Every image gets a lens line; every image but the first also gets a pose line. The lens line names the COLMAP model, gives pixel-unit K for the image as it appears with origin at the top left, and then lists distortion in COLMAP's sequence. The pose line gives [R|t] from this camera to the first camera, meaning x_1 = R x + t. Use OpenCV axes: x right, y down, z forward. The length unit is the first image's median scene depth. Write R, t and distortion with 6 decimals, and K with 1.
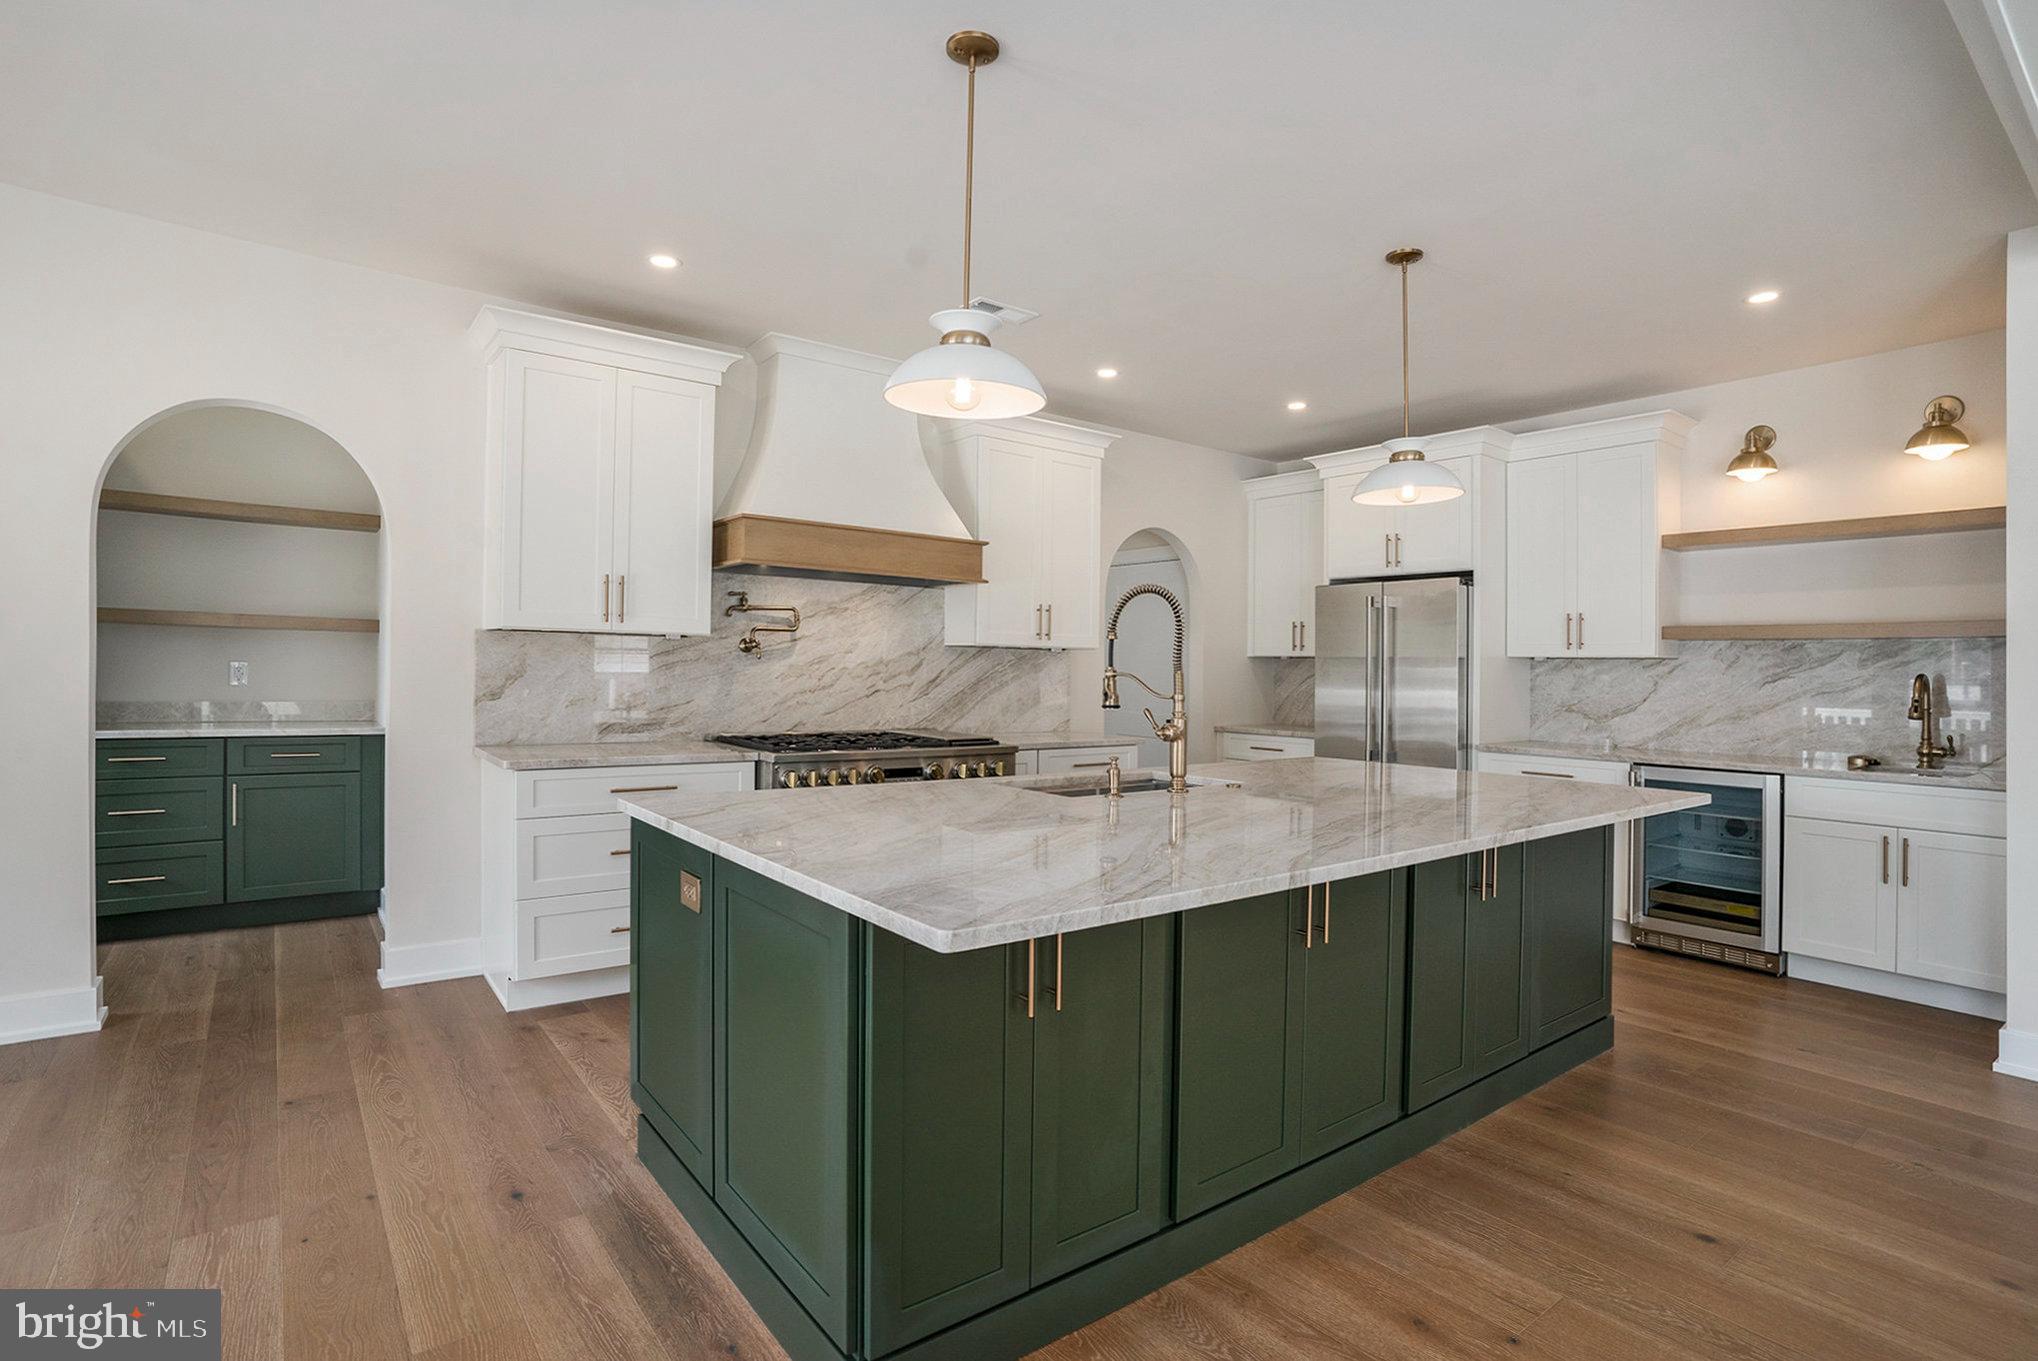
lens RADIAL K [[994.3, 0, 1026.5], [0, 994.3, 682.6], [0, 0, 1]] dist [-0.056426, 0.017733]
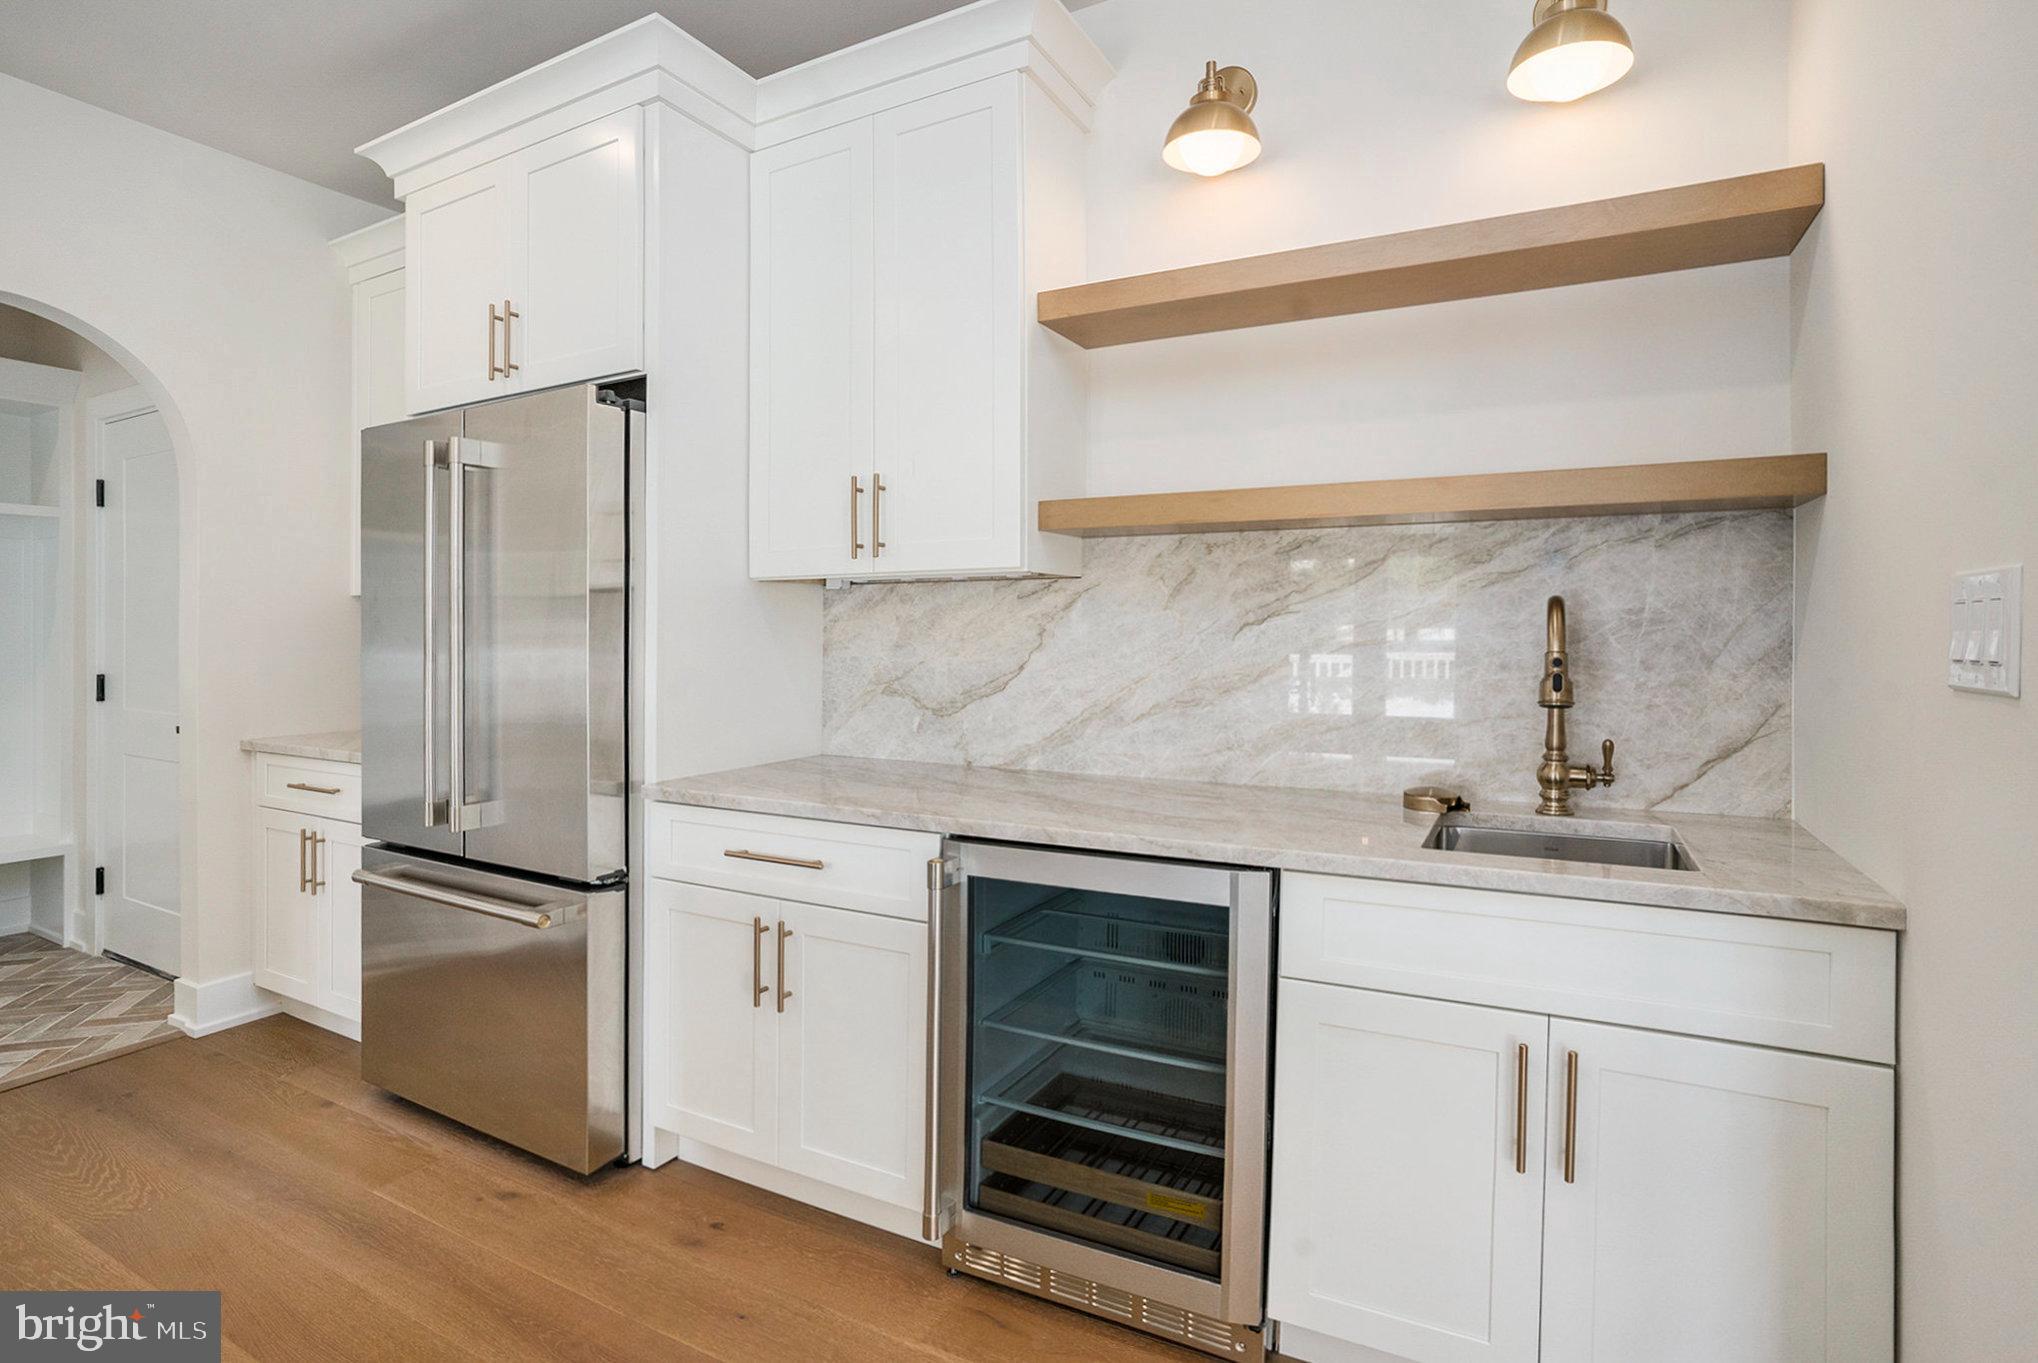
lens RADIAL K [[994.3, 0, 1026.4], [0, 994.3, 671.9], [0, 0, 1]] dist [-0.056426, 0.017733]
pose [[0.912524, -0.022720, 0.408392, 0.472999], [0.013243, 0.999574, 0.026020, 0.008659], [-0.408810, -0.018335, 0.912436, 0.606470]]
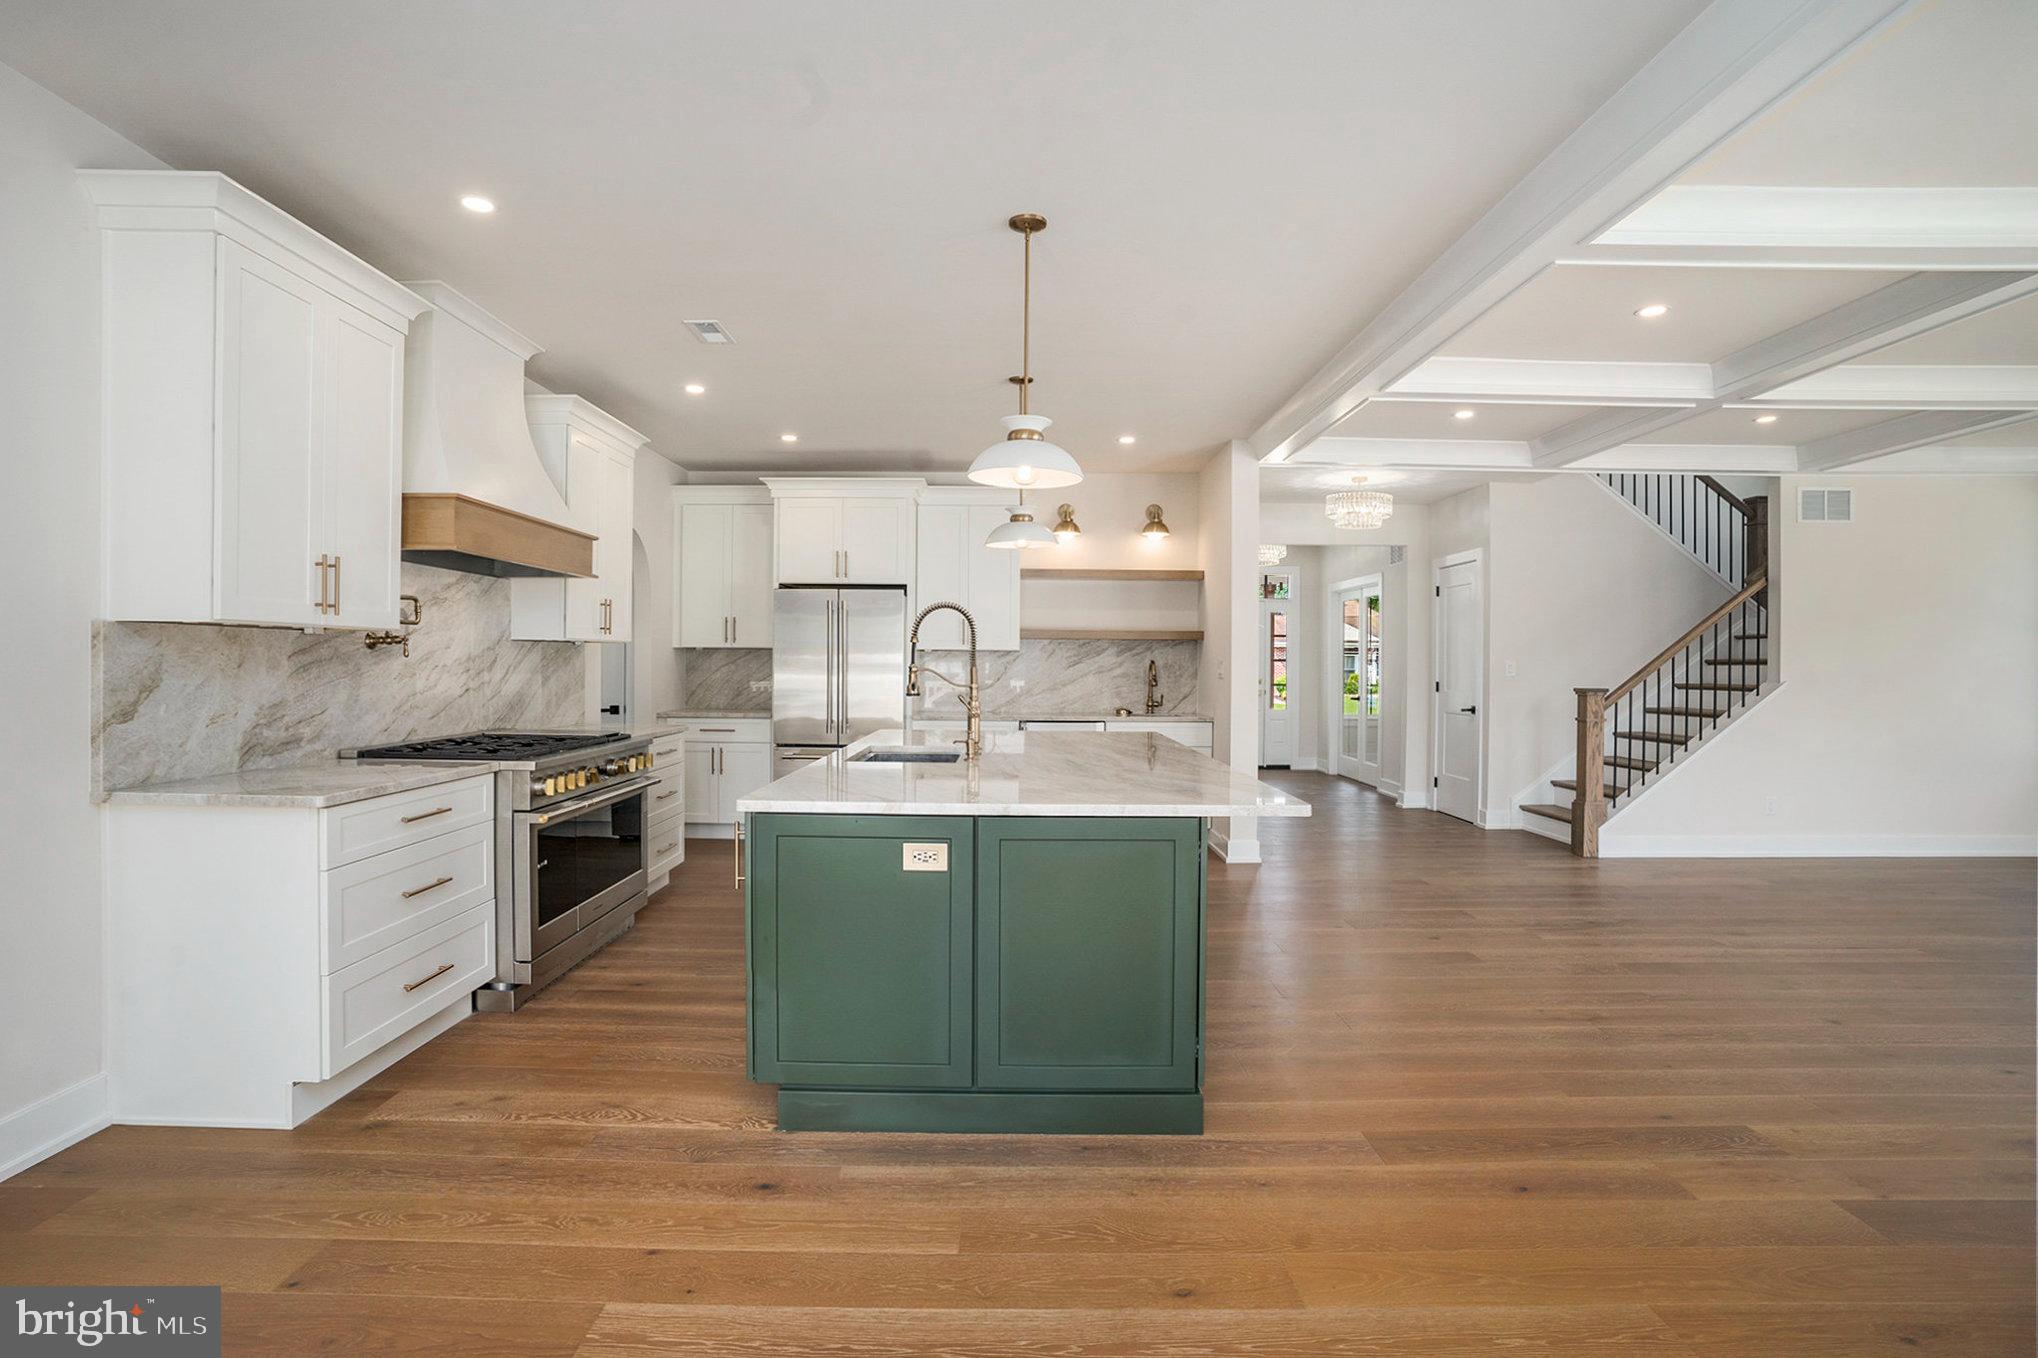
lens RADIAL K [[994.3, 0, 989.6], [0, 994.3, 676.1], [0, 0, 1]] dist [-0.056426, 0.017733]
pose [[0.620488, -0.023878, 0.783852, -0.593092], [0.012568, 0.999711, 0.020504, -0.017946], [-0.784115, -0.002871, 0.620609, 0.081429]]
